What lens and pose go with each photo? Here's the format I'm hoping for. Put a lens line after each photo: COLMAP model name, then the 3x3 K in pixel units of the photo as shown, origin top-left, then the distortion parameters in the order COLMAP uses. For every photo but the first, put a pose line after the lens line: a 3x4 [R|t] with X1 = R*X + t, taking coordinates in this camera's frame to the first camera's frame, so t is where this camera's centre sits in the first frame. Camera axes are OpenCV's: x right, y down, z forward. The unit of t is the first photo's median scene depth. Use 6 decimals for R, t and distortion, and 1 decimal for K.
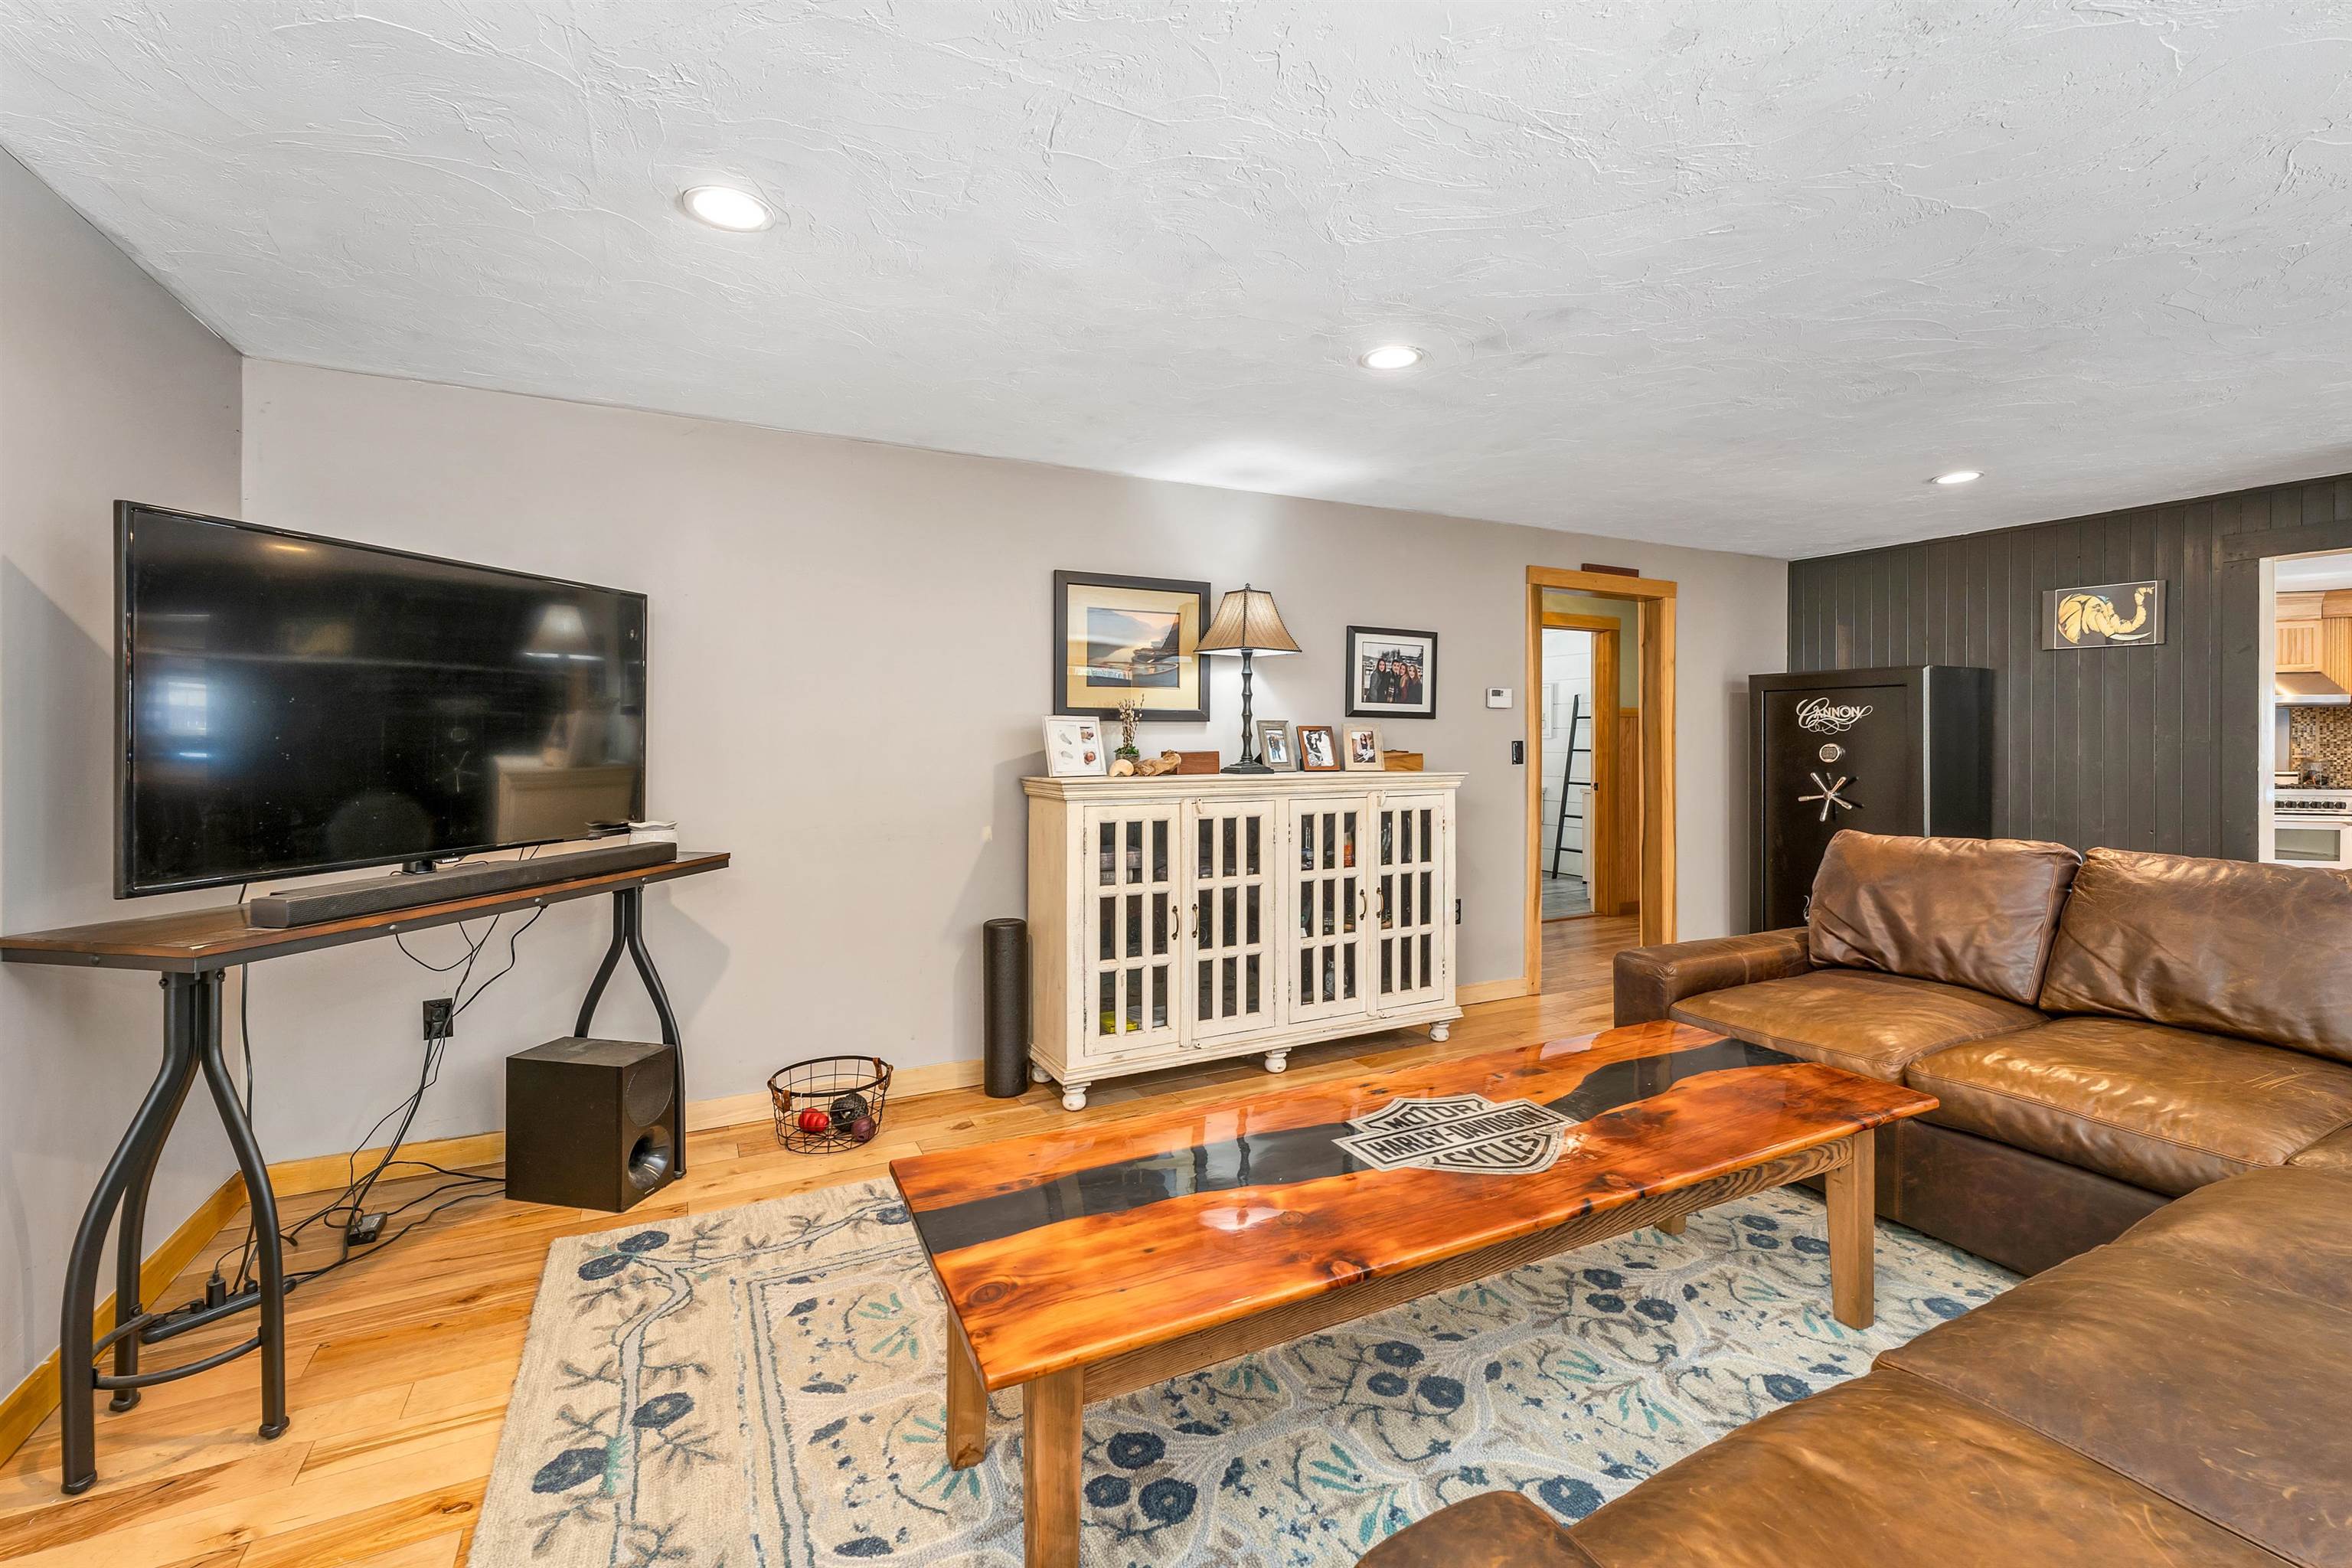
lens RADIAL K [[985.8, 0, 1184.1], [0, 985.8, 728.3], [0, 0, 1]] dist [0.001451, 0.000758]
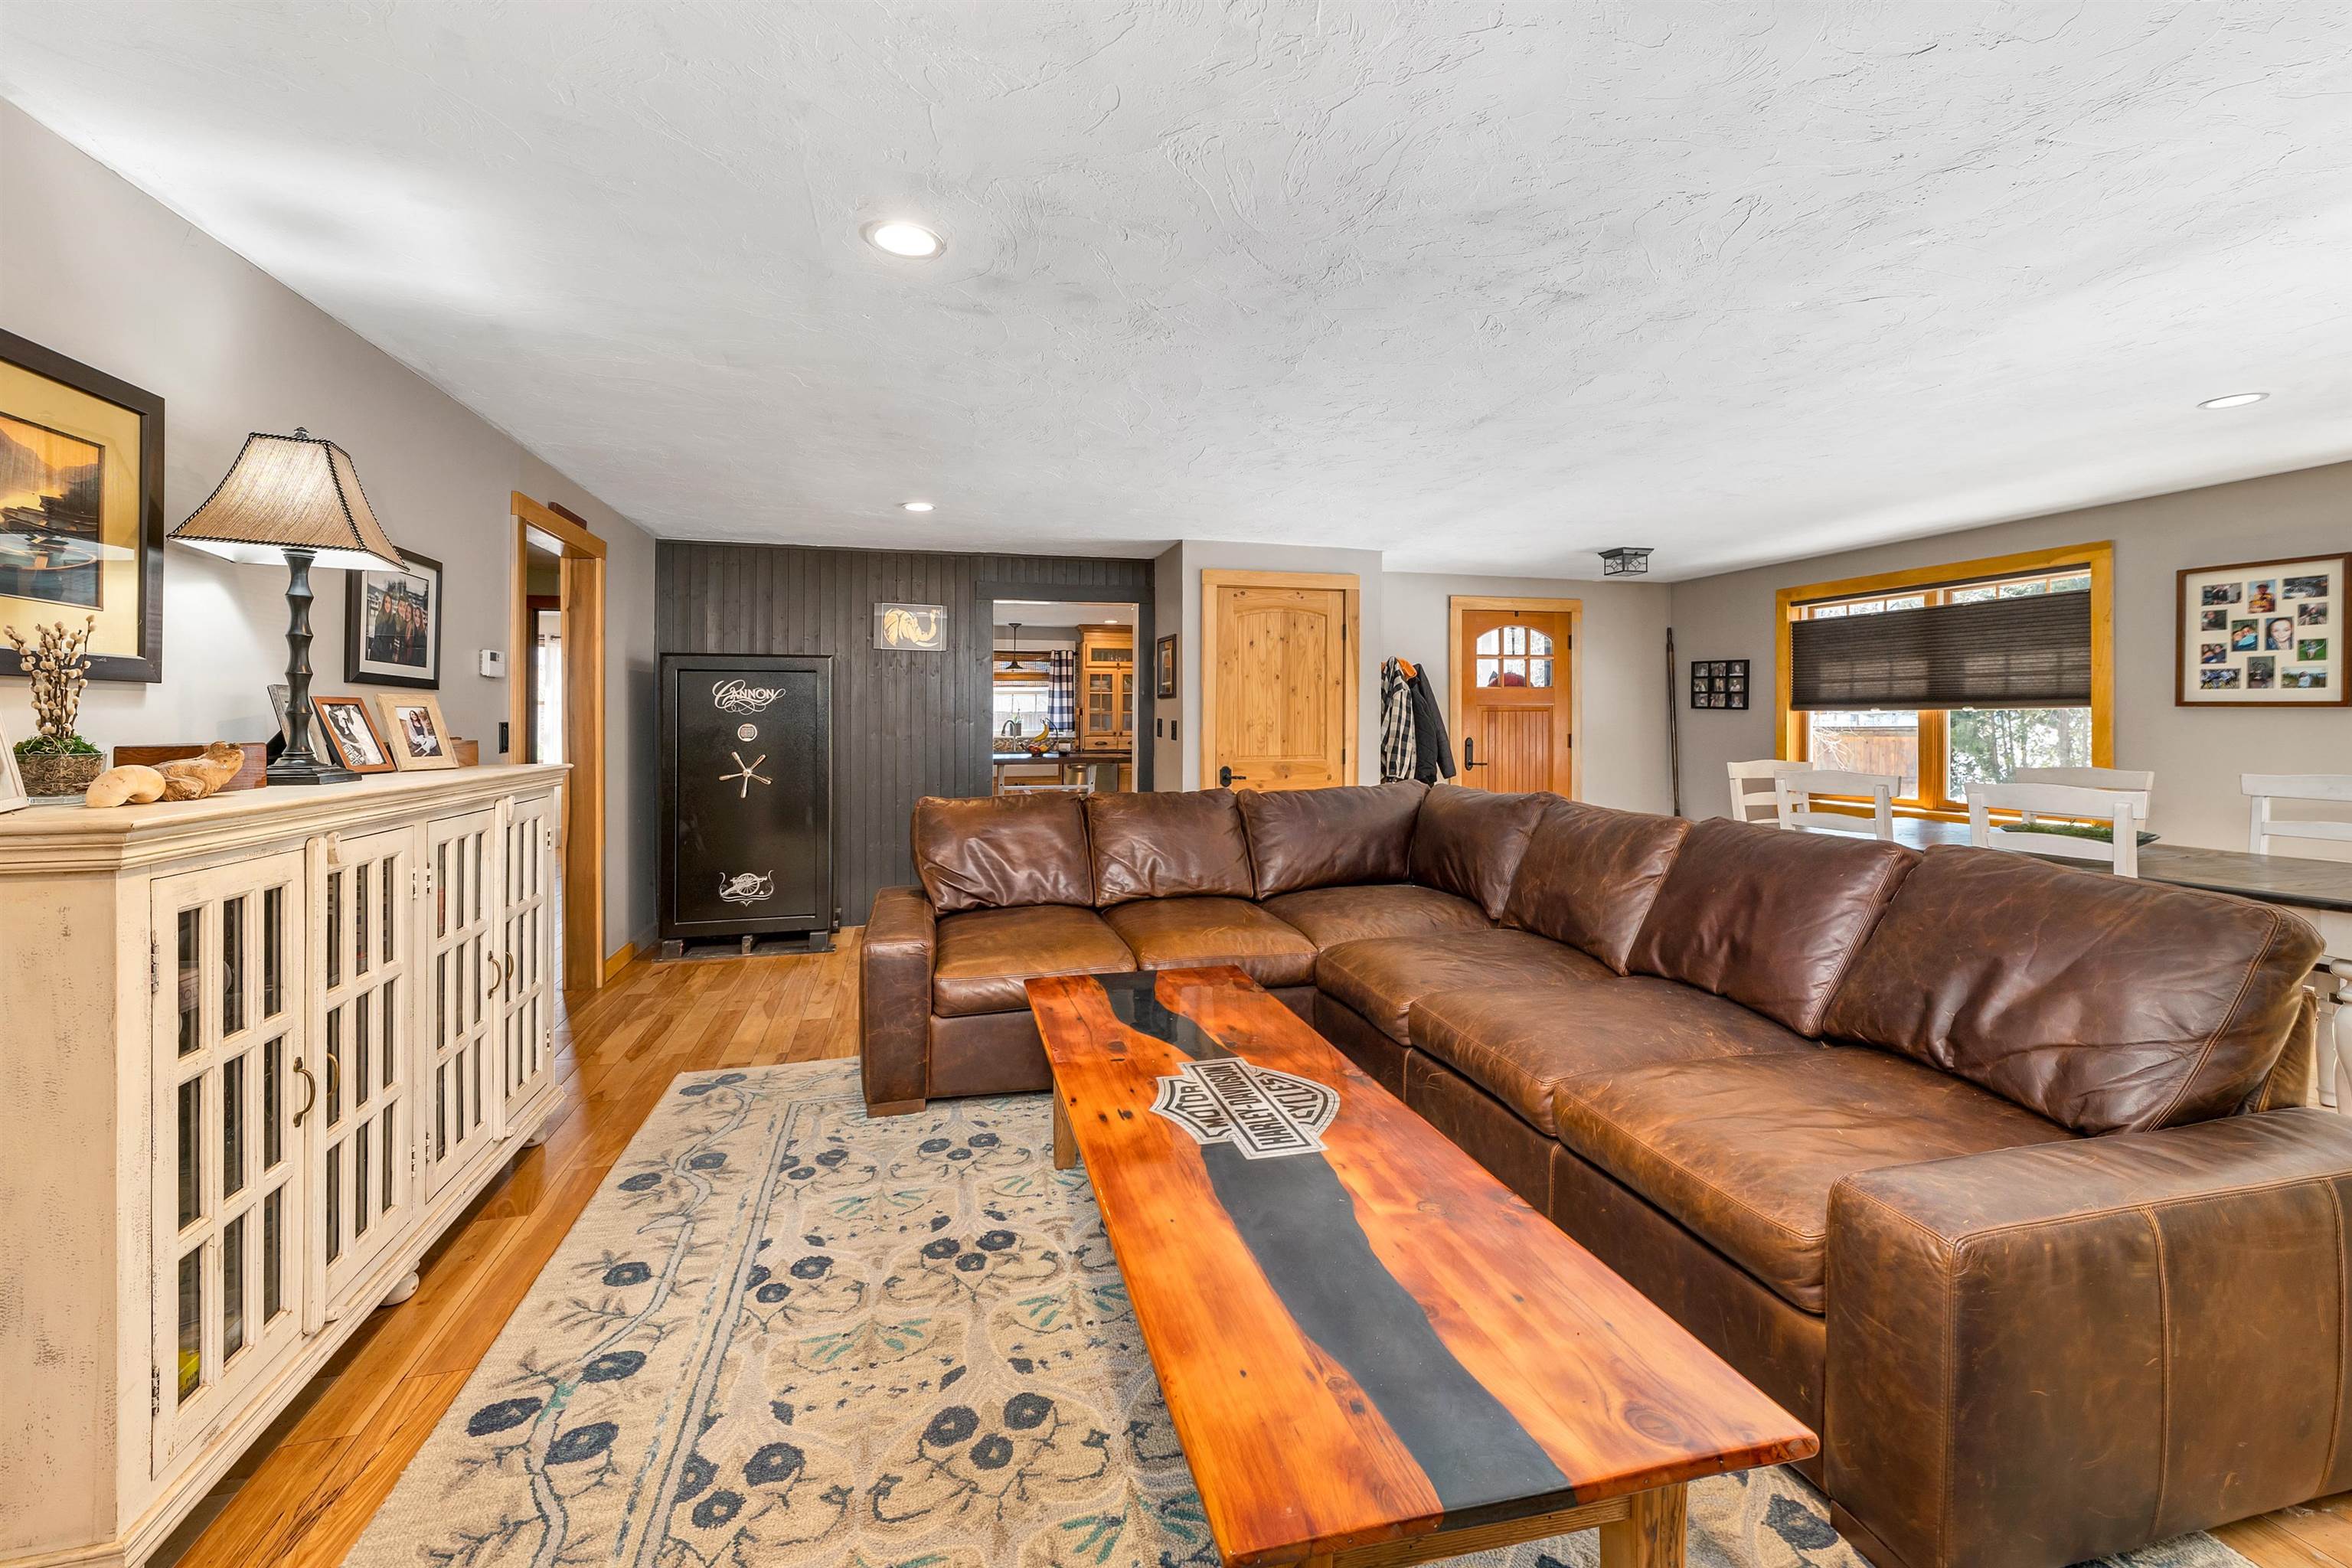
lens RADIAL K [[985.8, 0, 1176.8], [0, 985.8, 720.4], [0, 0, 1]] dist [0.001451, 0.000758]
pose [[0.208475, -0.002468, 0.978025, -0.375817], [-0.008580, 0.999954, 0.004352, 0.005184], [-0.977990, -0.009299, 0.208444, 0.439659]]
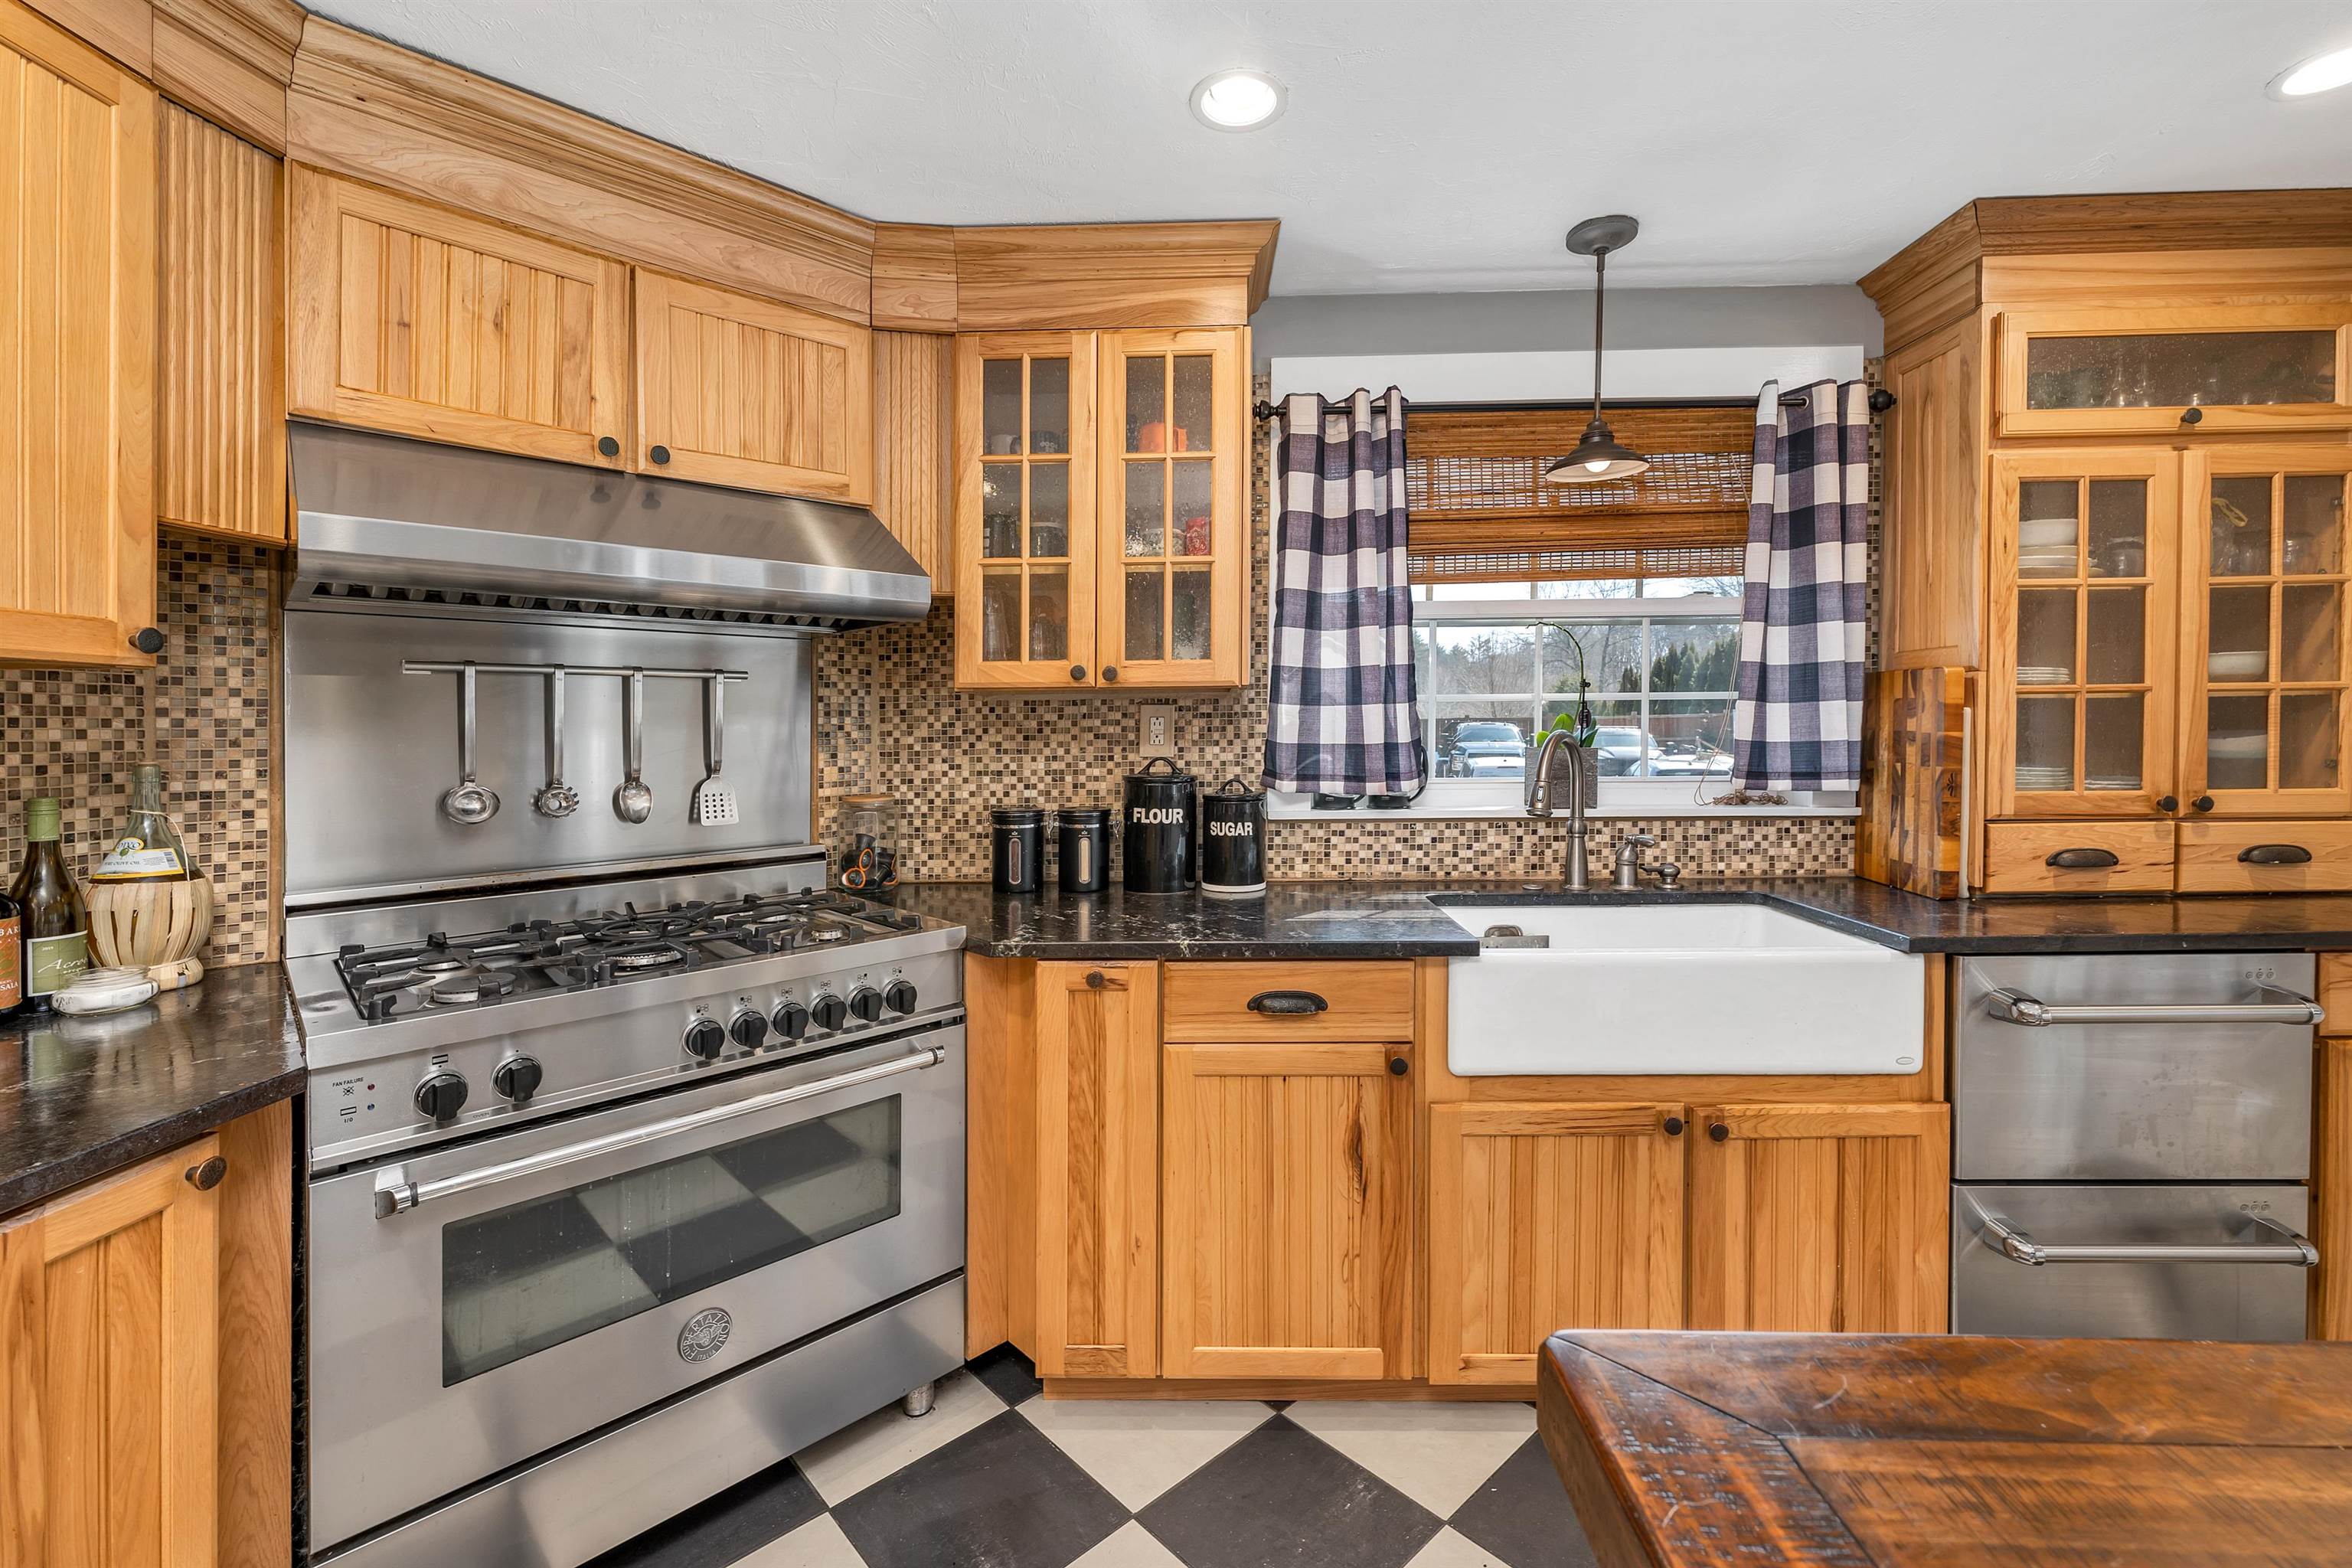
lens RADIAL K [[985.8, 0, 1194.2], [0, 985.8, 746.7], [0, 0, 1]] dist [0.001451, 0.000758]
pose [[0.463137, -0.003422, 0.886280, 1.749917], [-0.001731, 0.999987, 0.004765, 0.024195], [-0.886285, -0.003741, 0.463126, 1.446513]]
